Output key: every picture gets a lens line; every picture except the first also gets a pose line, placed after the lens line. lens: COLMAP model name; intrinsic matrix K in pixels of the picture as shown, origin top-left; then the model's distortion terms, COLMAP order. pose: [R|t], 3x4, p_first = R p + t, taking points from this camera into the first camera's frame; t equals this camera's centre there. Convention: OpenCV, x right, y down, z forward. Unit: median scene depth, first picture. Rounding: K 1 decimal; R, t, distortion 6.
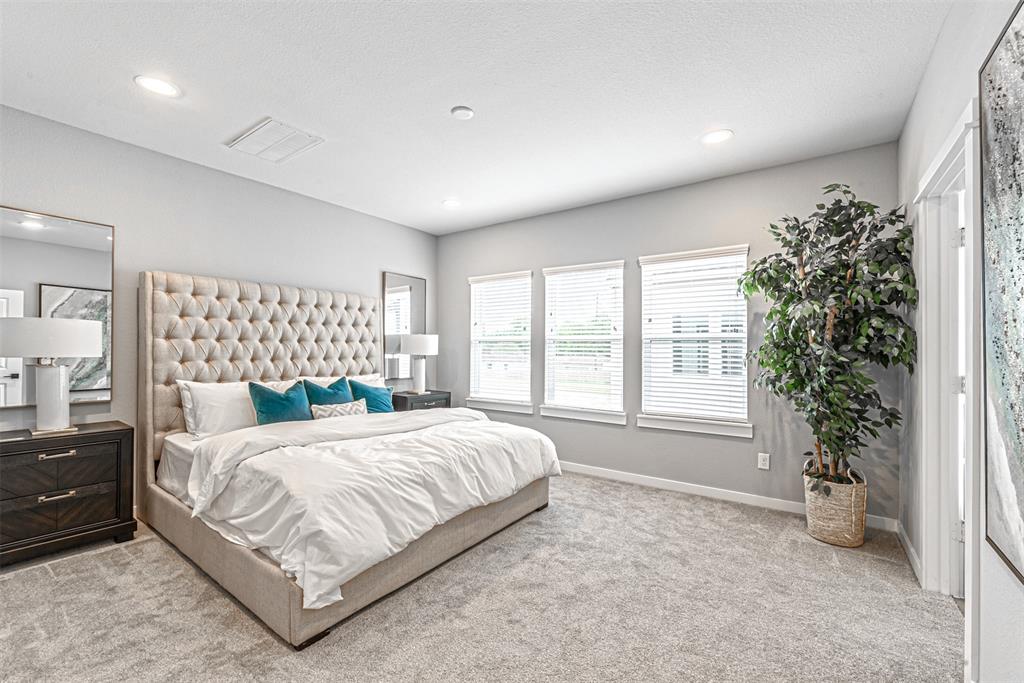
lens RADIAL K [[417.7, 0, 513.2], [0, 417.7, 349.8], [0, 0, 1]] dist [-0.002061, -0.000250]
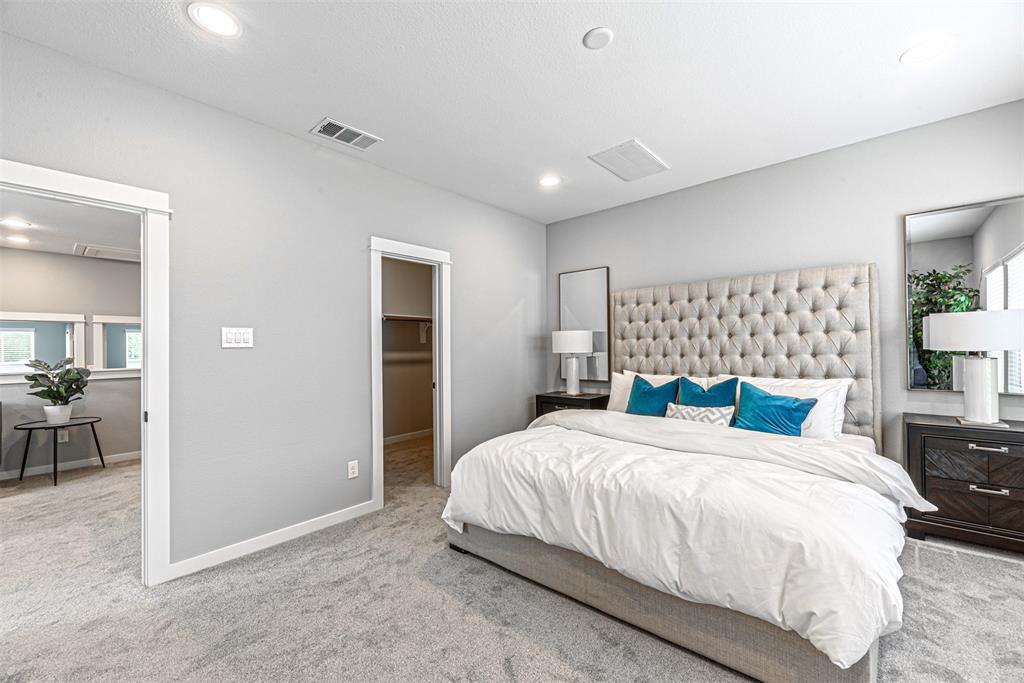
lens RADIAL K [[449.8, 0, 560.0], [0, 449.8, 343.9], [0, 0, 1]] dist [0.000818, 0.000212]
pose [[-0.082612, -0.011569, -0.996515, 0.599478], [0.019207, 0.999728, -0.013199, 0.003478], [0.996397, -0.020230, -0.082367, 0.843952]]
